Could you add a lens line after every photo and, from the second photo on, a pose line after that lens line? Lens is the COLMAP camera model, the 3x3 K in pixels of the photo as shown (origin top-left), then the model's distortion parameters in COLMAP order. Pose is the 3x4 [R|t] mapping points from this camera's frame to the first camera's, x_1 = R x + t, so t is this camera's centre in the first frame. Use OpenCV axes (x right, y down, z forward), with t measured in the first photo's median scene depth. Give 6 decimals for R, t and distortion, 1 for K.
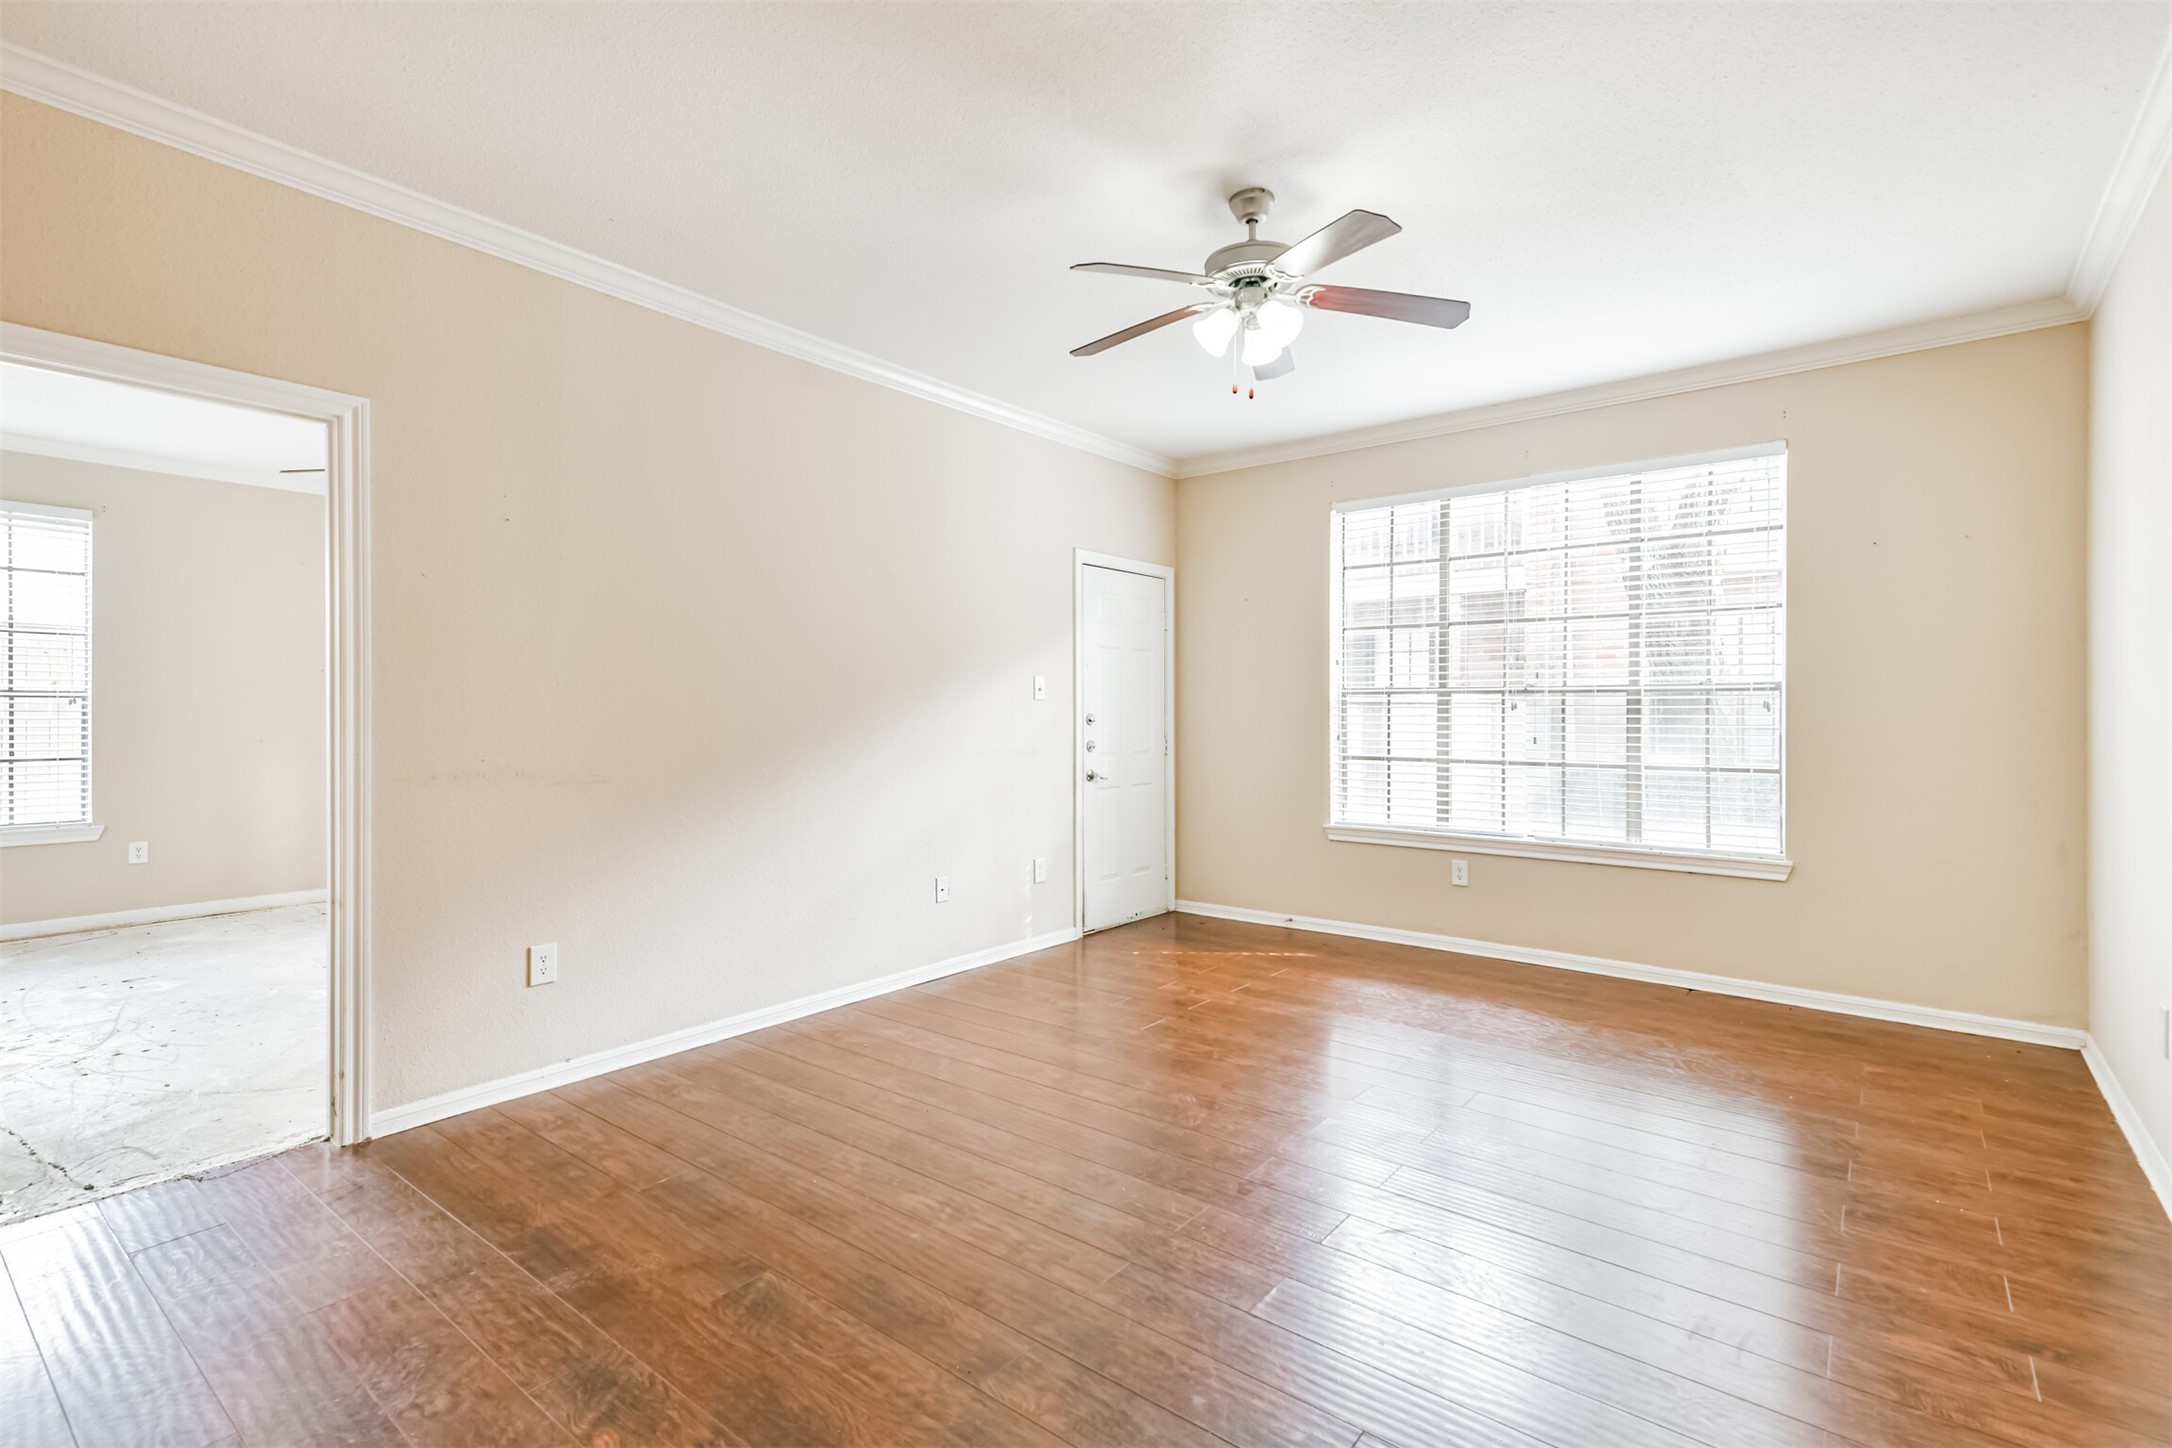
lens RADIAL K [[1009.8, 0, 1076.4], [0, 1009.8, 719.3], [0, 0, 1]] dist [0.022589, -0.002190]
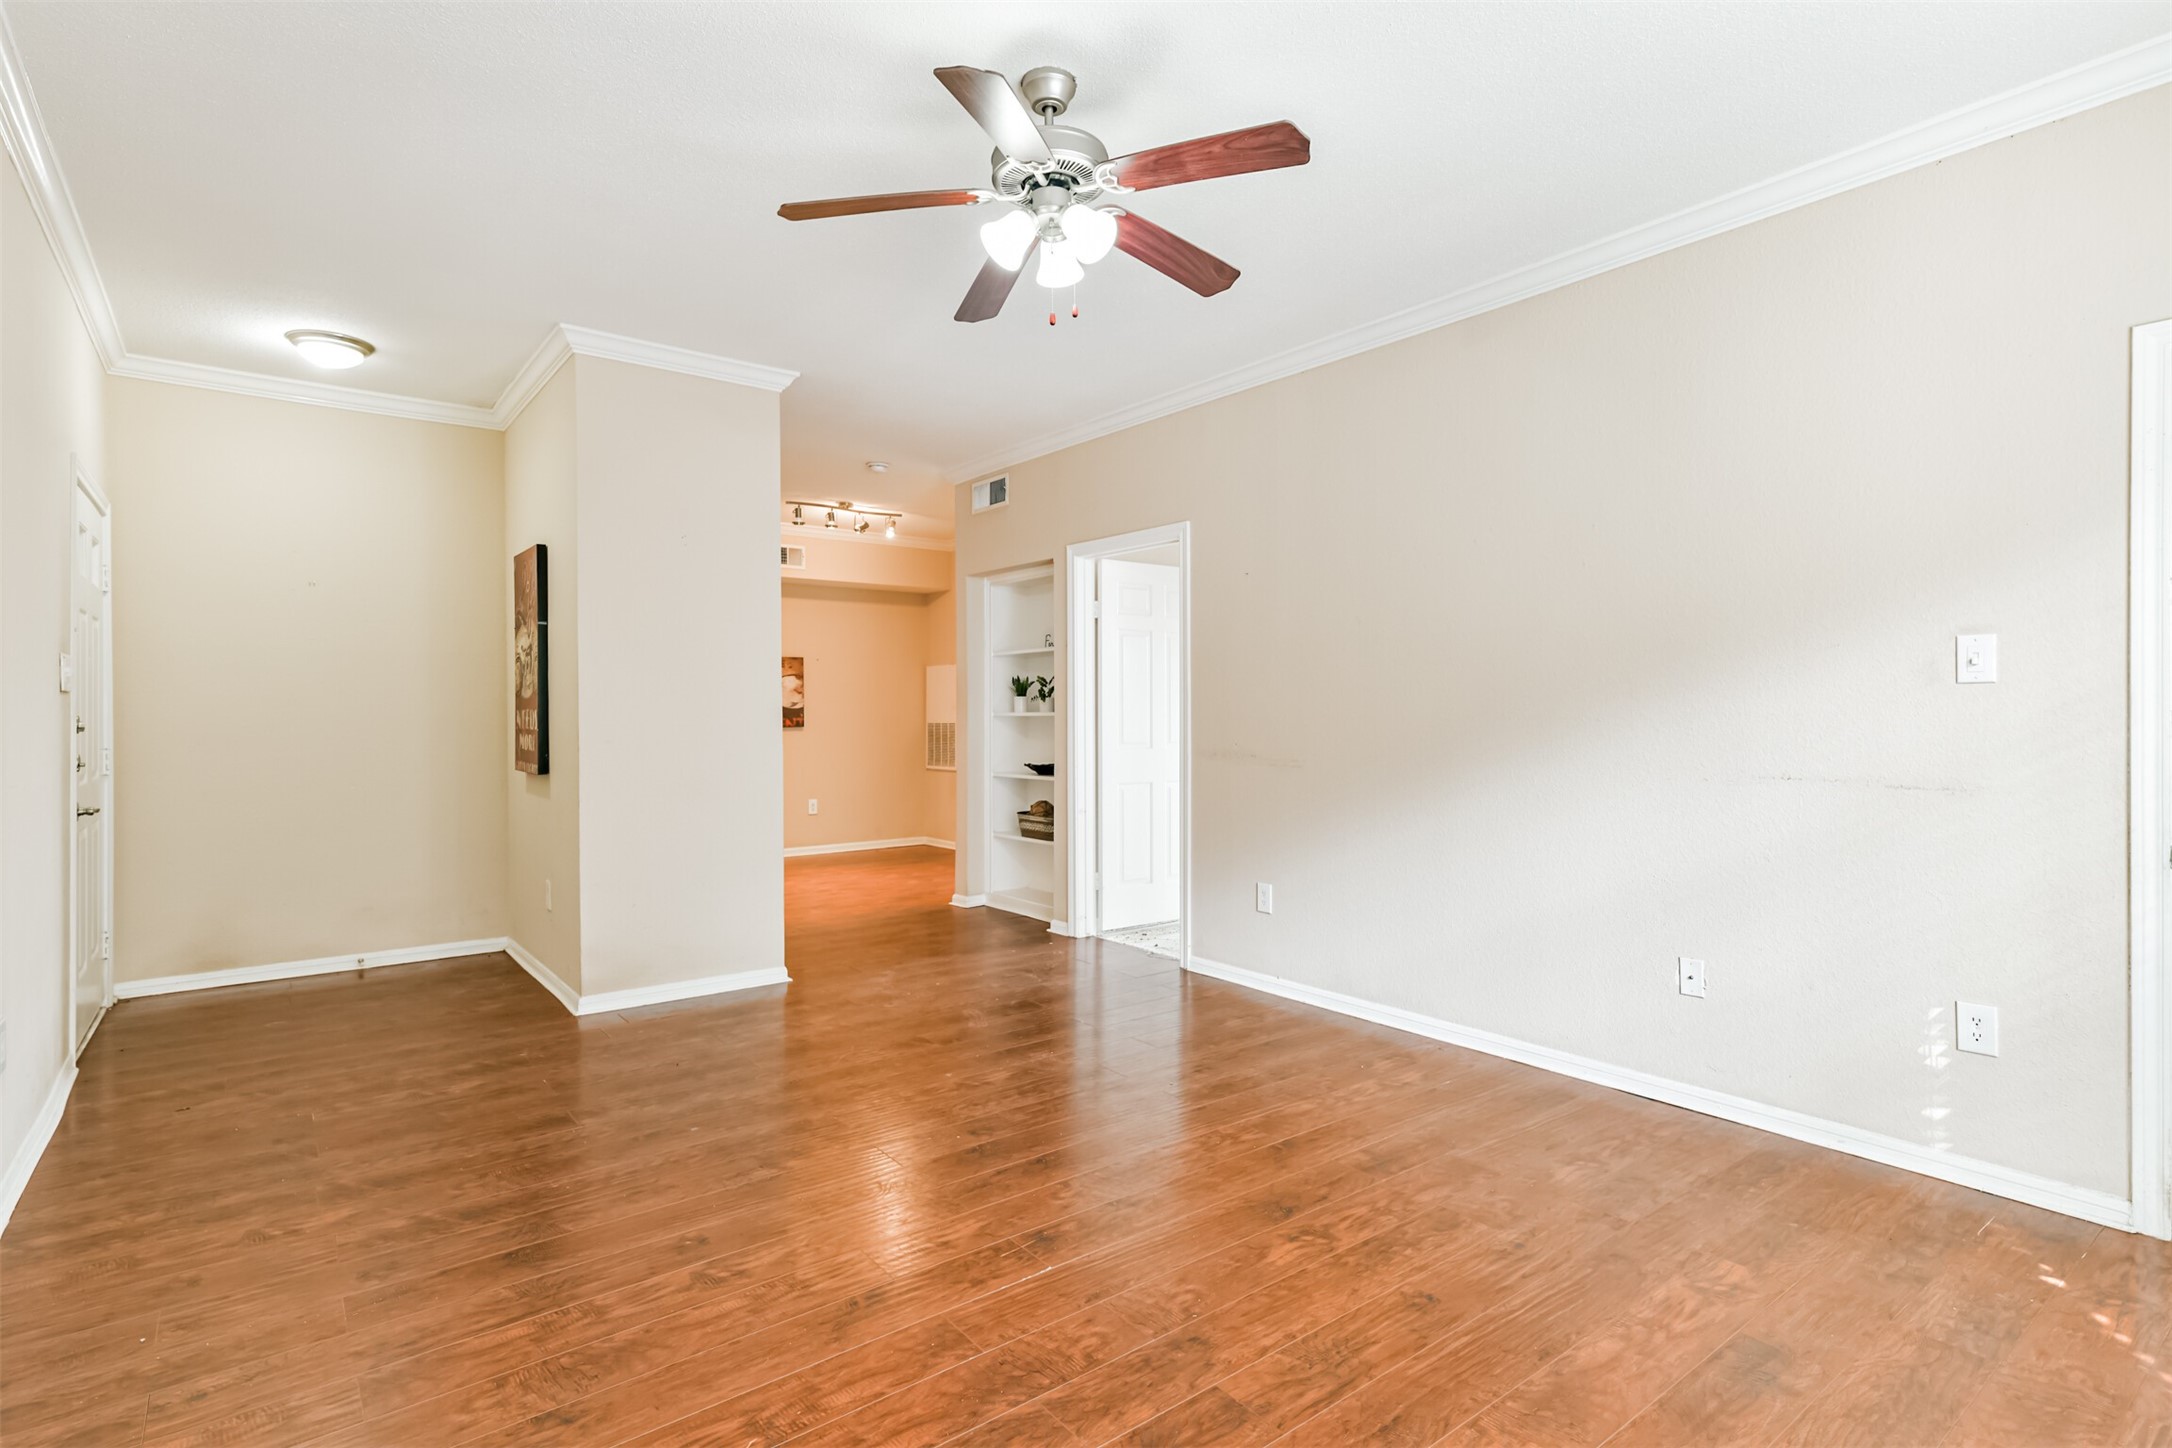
lens RADIAL K [[1060.9, 0, 1095.6], [0, 1060.9, 725.3], [0, 0, 1]] dist [0.021351, -0.000168]
pose [[-0.218075, 0.013508, -0.975839, 0.667099], [-0.004967, 0.999876, 0.014950, -0.005549], [0.975919, 0.008107, -0.217980, 0.810126]]
